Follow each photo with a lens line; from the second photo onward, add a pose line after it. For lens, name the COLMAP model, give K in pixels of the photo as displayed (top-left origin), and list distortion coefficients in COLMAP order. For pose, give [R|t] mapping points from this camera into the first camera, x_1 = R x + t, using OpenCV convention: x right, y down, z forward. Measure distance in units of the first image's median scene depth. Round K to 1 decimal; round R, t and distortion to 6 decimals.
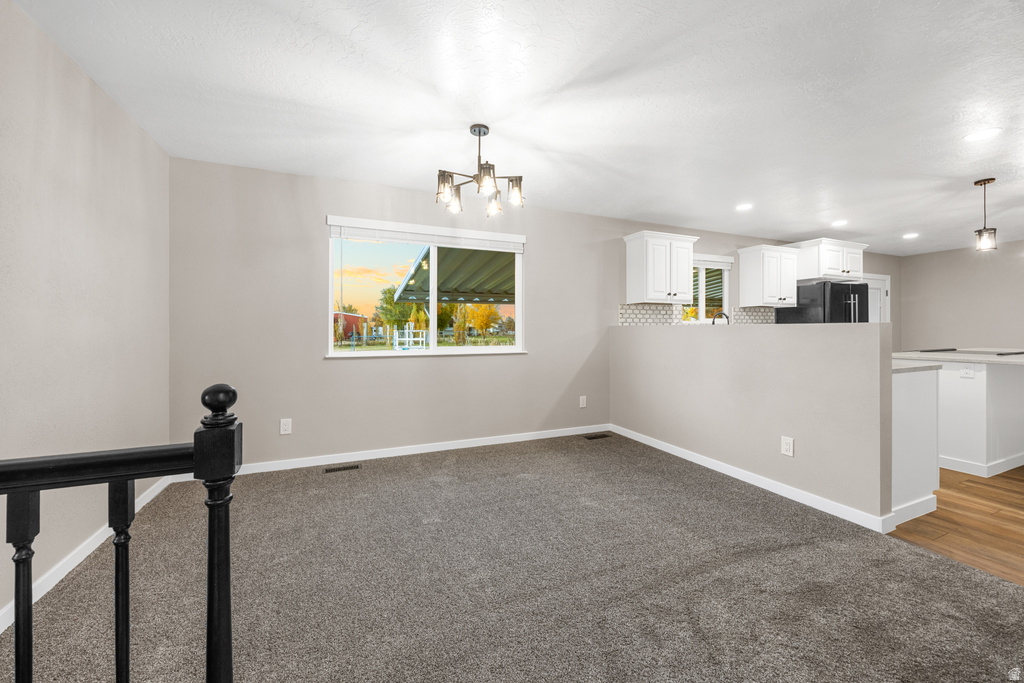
lens RADIAL K [[397.4, 0, 511.5], [0, 397.4, 330.0], [0, 0, 1]] dist [-0.000886, -0.000142]
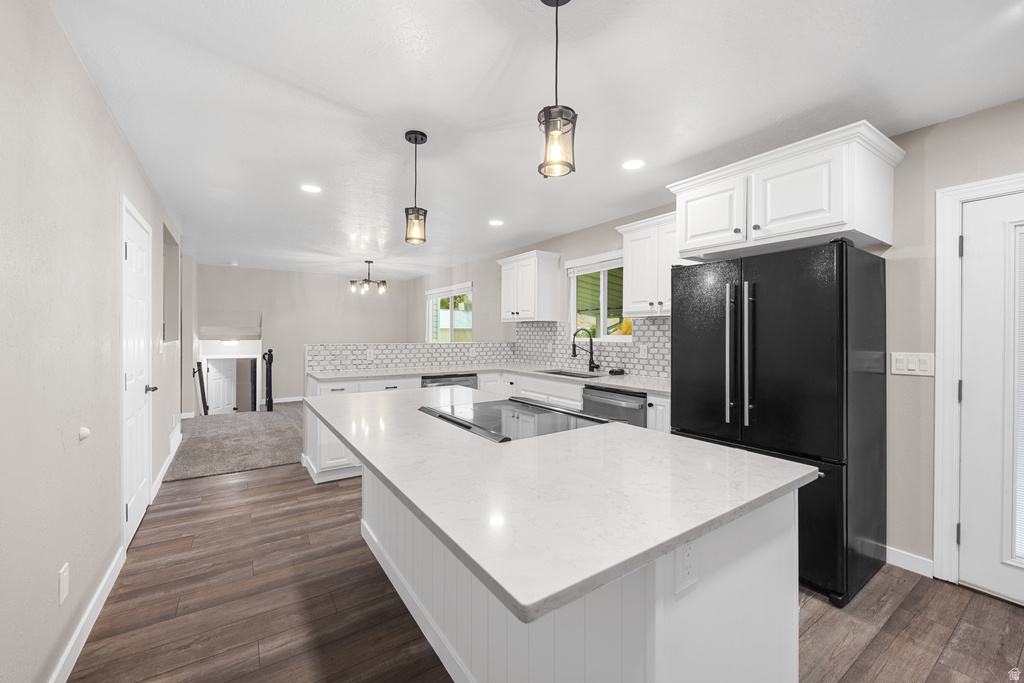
lens RADIAL K [[399.4, 0, 518.0], [0, 399.4, 332.8], [0, 0, 1]] dist [-0.002448, -0.000333]
pose [[0.198304, 0.003595, -0.980134, 1.304760], [-0.003221, 0.999990, 0.003016, -0.037539], [0.980135, 0.002559, 0.198313, 0.720049]]
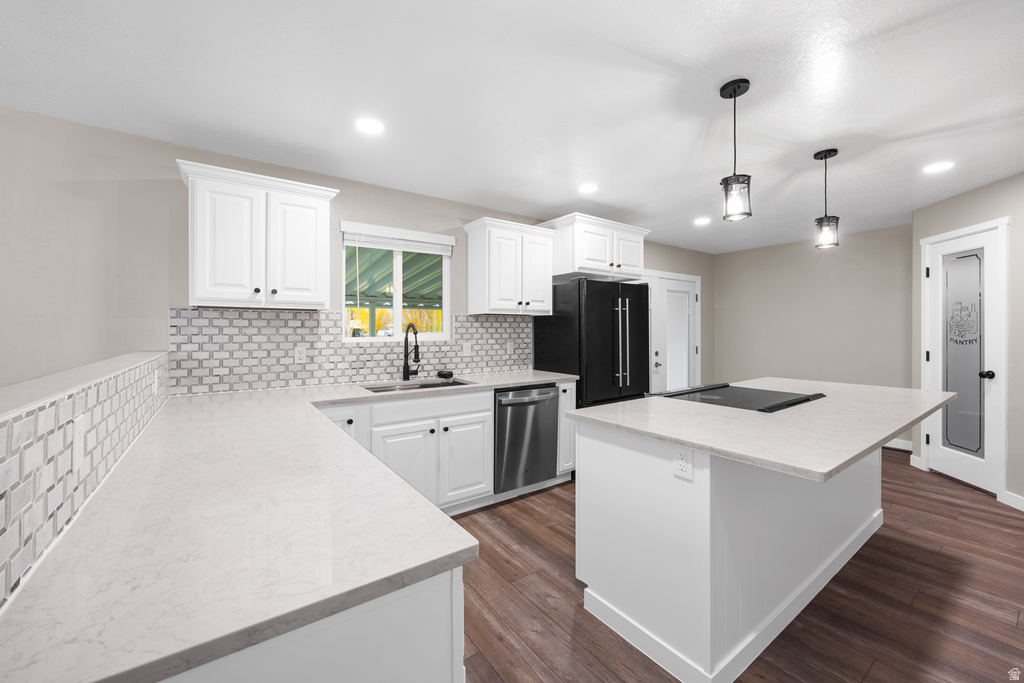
lens RADIAL K [[405.7, 0, 504.0], [0, 405.7, 329.7], [0, 0, 1]] dist [-0.001247, 0.000085]
pose [[0.979323, 0.002748, 0.202284, 0.546664], [-0.002108, 0.999992, -0.003379, -0.033826], [-0.202292, 0.002883, 0.979321, 0.370539]]
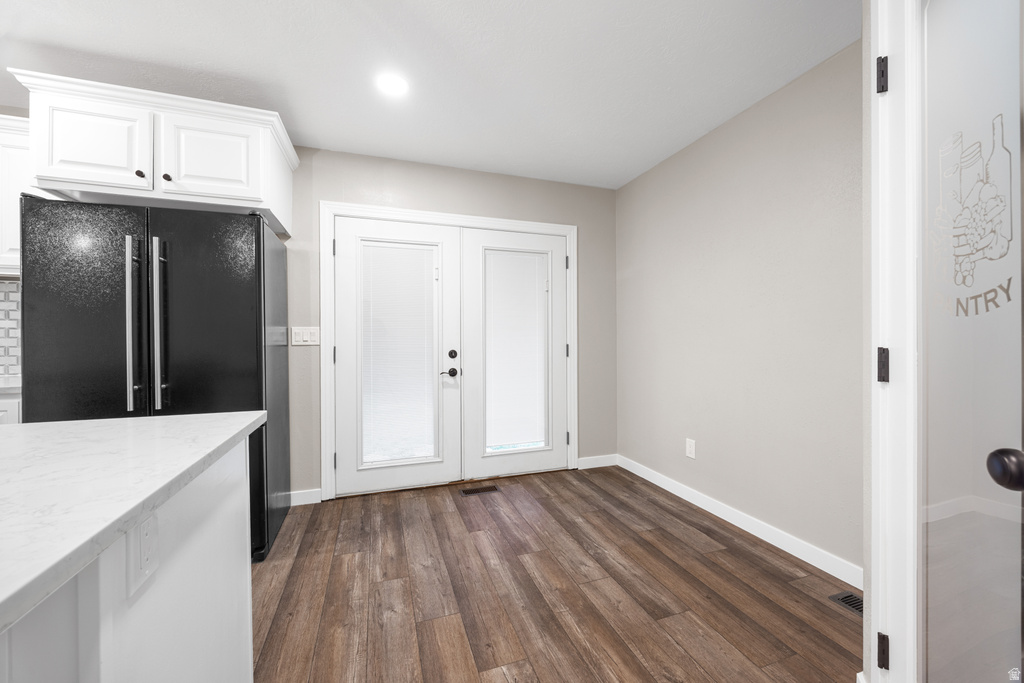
lens RADIAL K [[400.2, 0, 507.2], [0, 400.2, 340.3], [0, 0, 1]] dist [-0.010920, 0.000019]
pose [[0.997830, -0.000600, -0.065845, 1.268399], [0.000891, 0.999990, 0.004388, -0.000152], [0.065842, -0.004437, 0.997820, 0.712299]]
